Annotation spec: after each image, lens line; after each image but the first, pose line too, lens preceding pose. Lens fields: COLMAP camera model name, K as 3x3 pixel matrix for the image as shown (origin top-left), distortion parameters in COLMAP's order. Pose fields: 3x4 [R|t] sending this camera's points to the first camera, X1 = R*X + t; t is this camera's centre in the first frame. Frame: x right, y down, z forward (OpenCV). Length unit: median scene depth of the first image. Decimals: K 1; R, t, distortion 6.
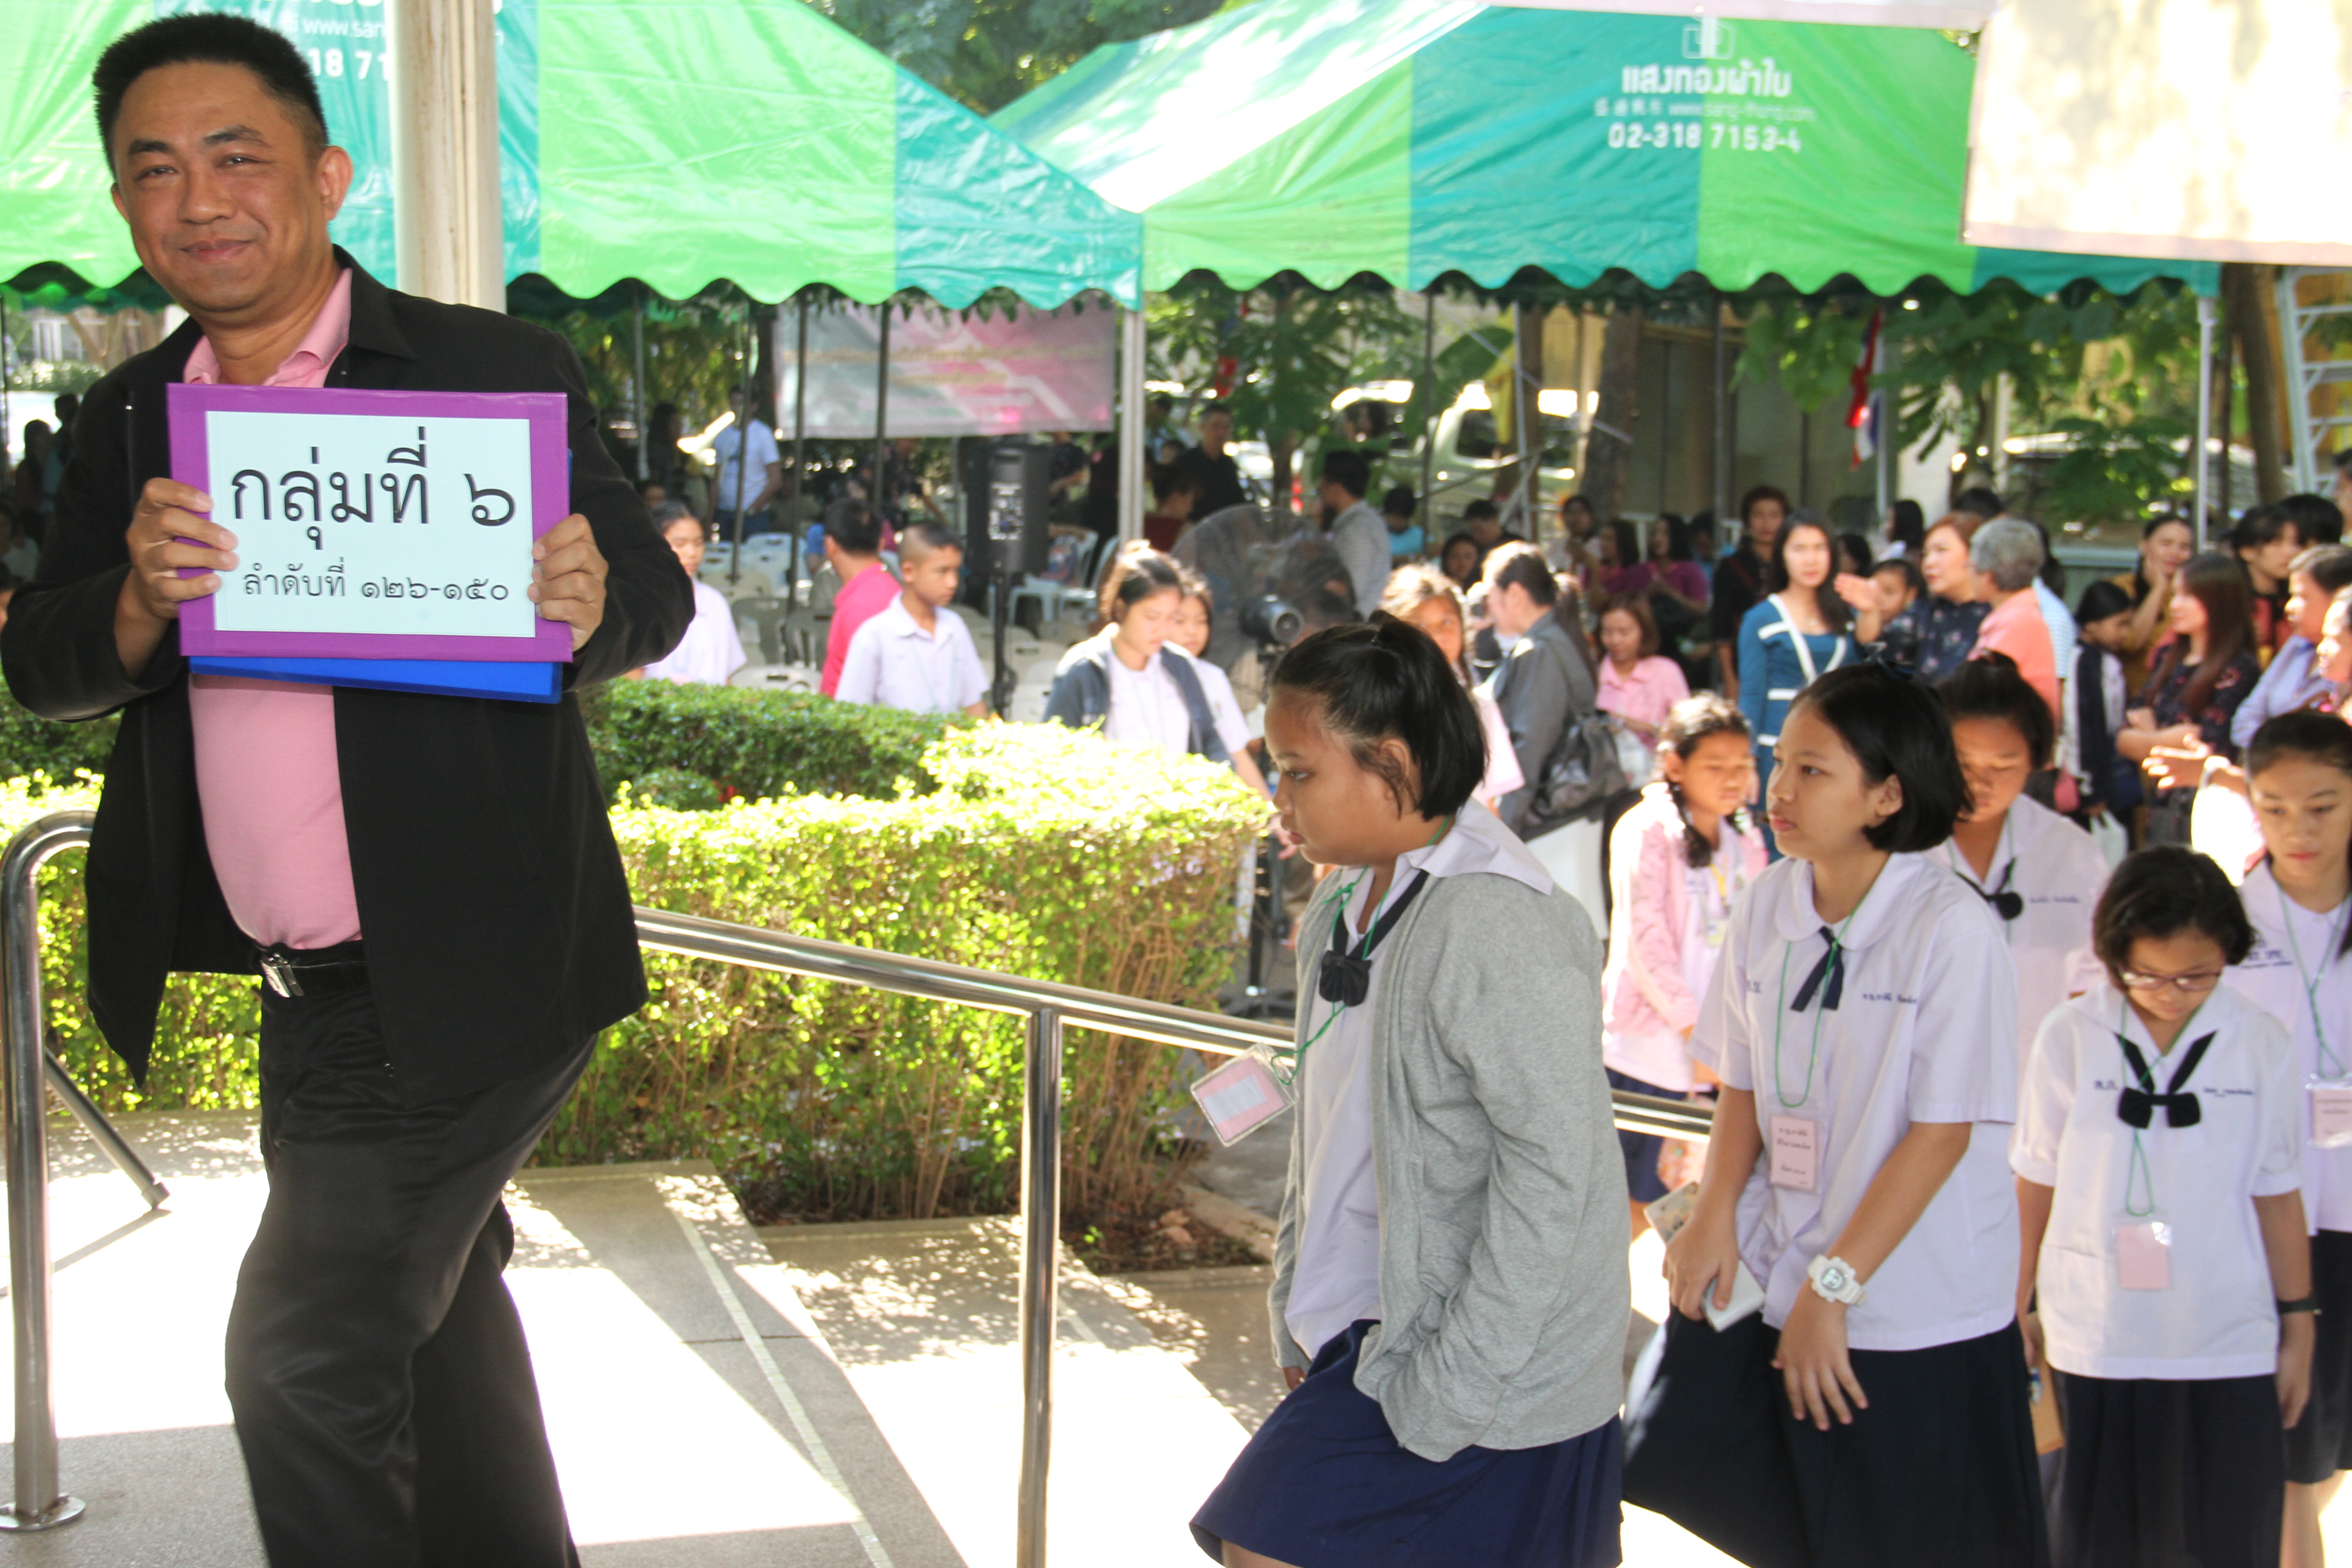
lens RADIAL K [[3553.6, 0, 1172.2], [0, 3553.6, 788.0], [0, 0, 1]] dist [0.039393, 0.000000]
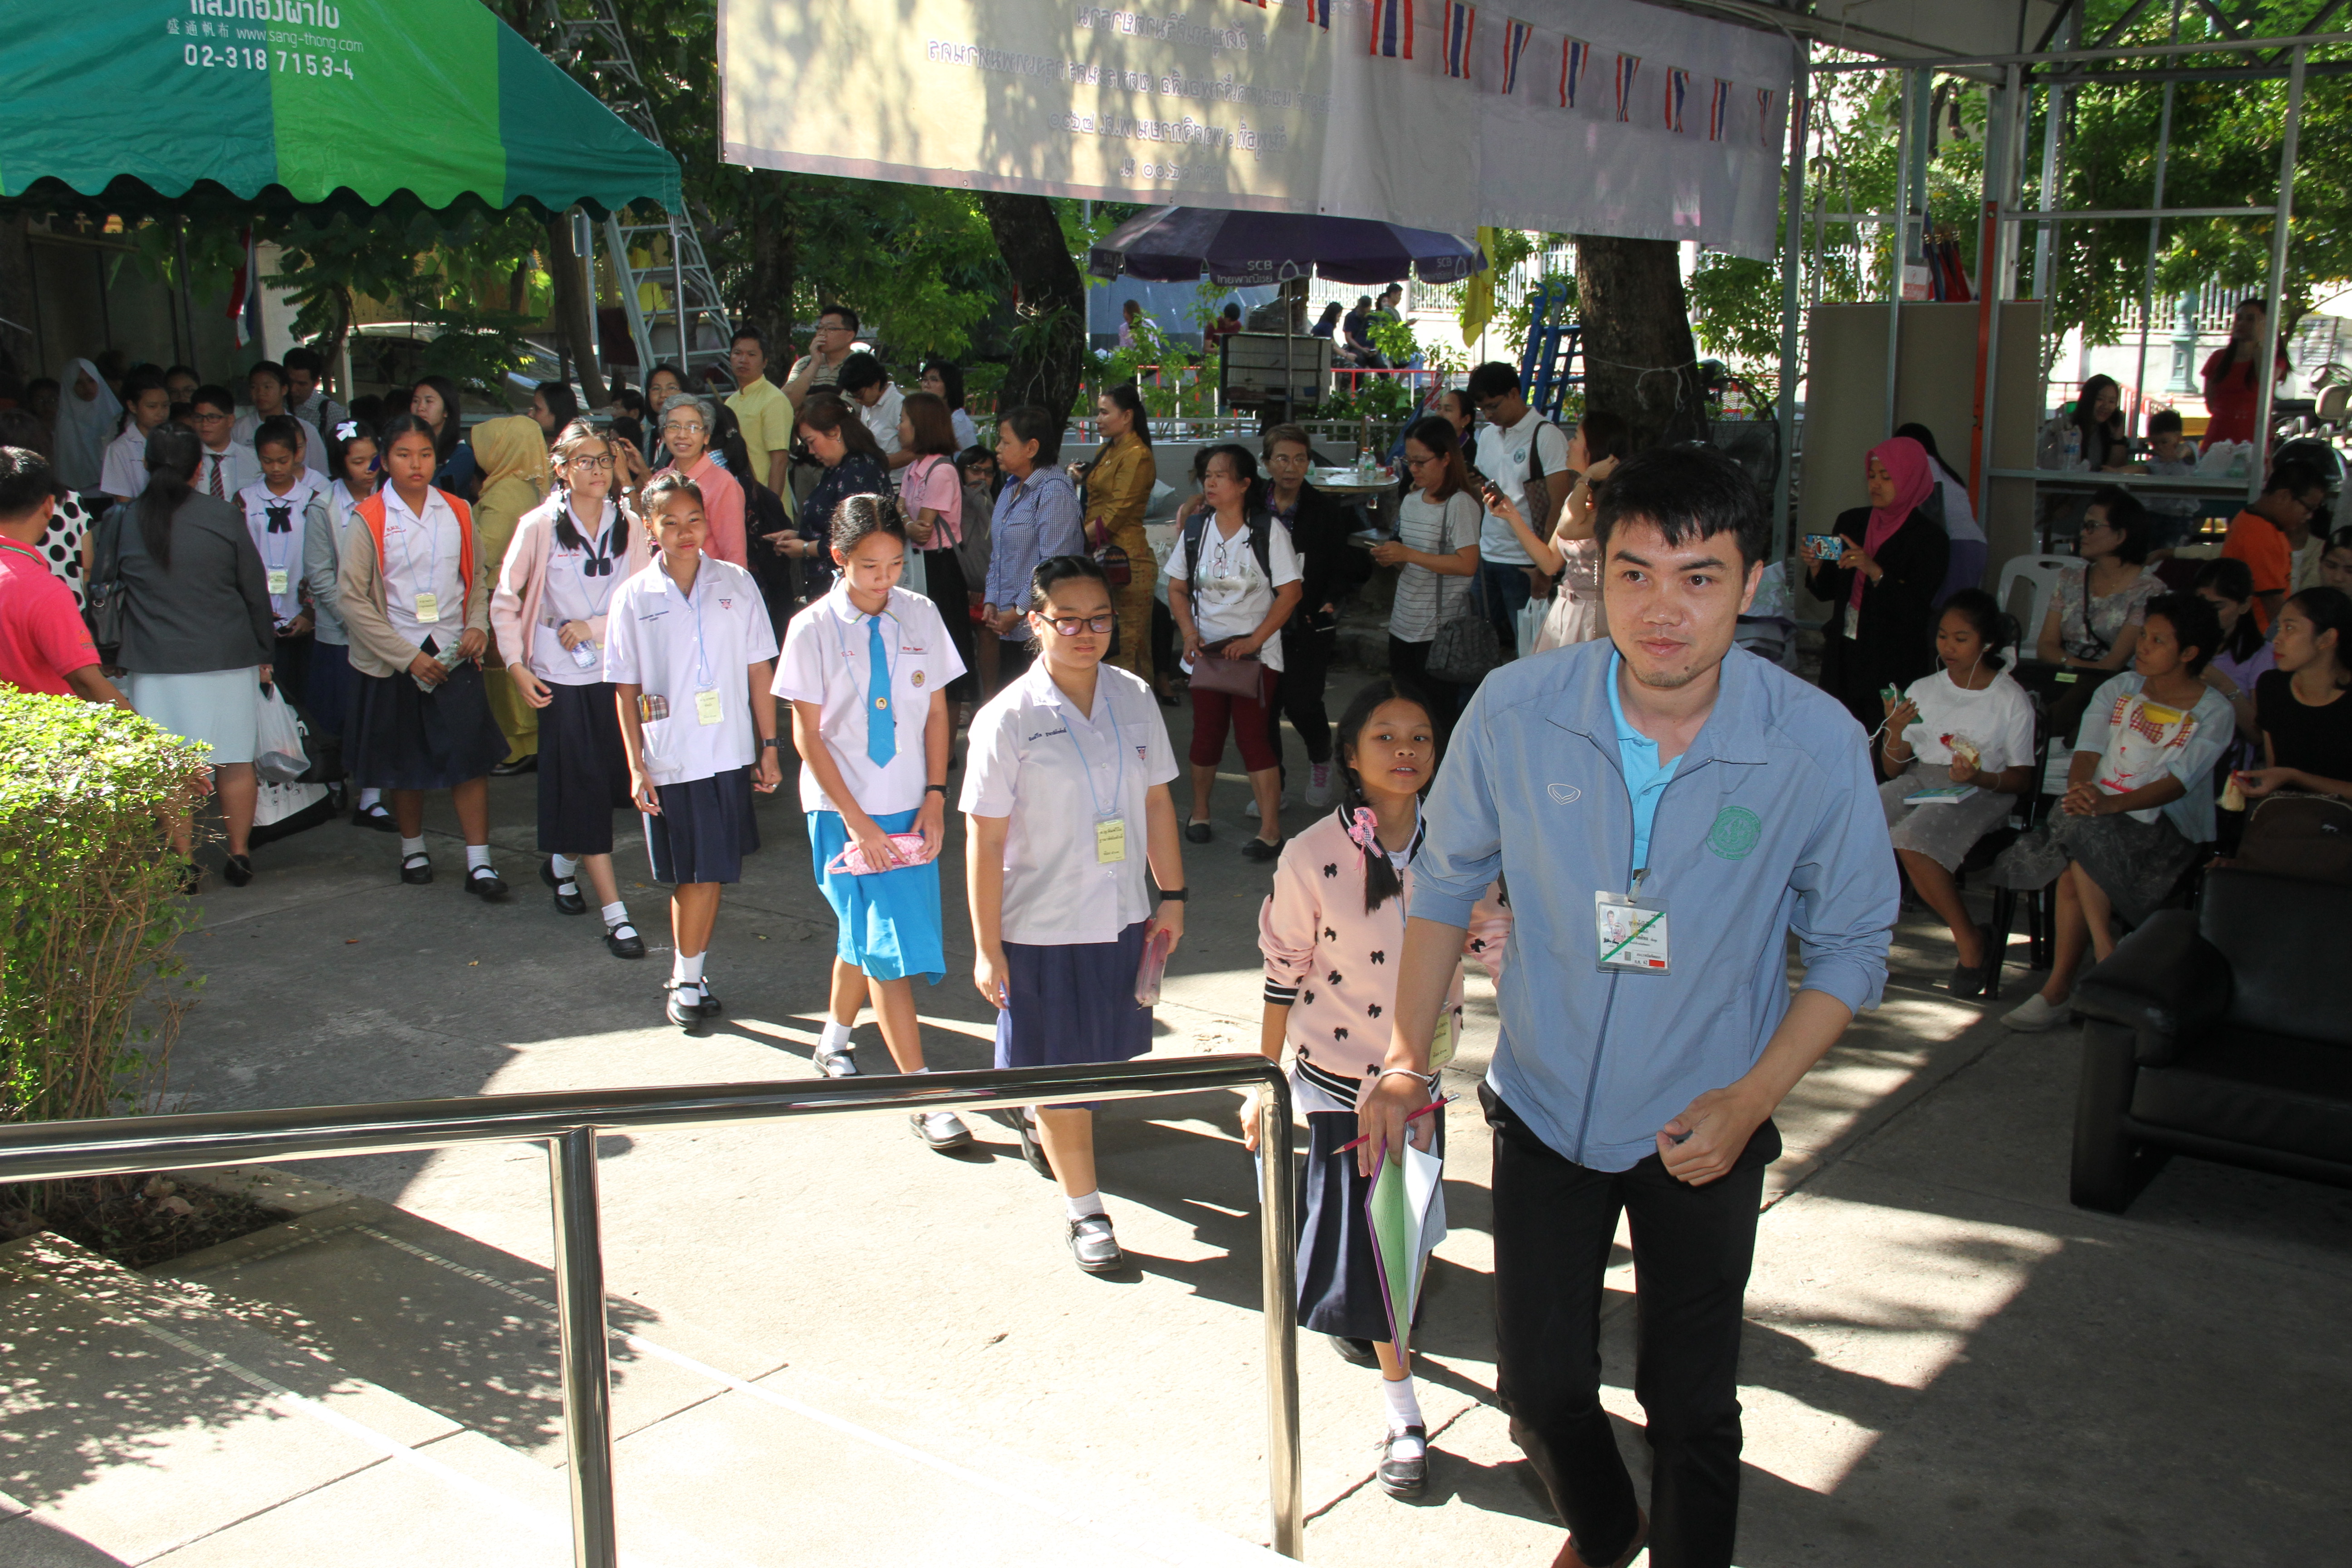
lens RADIAL K [[2461.2, 0, 1180.1], [0, 2461.2, 782.3], [0, 0, 1]] dist [0.189024, 0.000000]
pose [[0.844757, -0.127921, 0.519636, -0.058043], [0.084440, 0.990708, 0.106615, -0.018595], [-0.528446, -0.046186, 0.847710, 0.150720]]
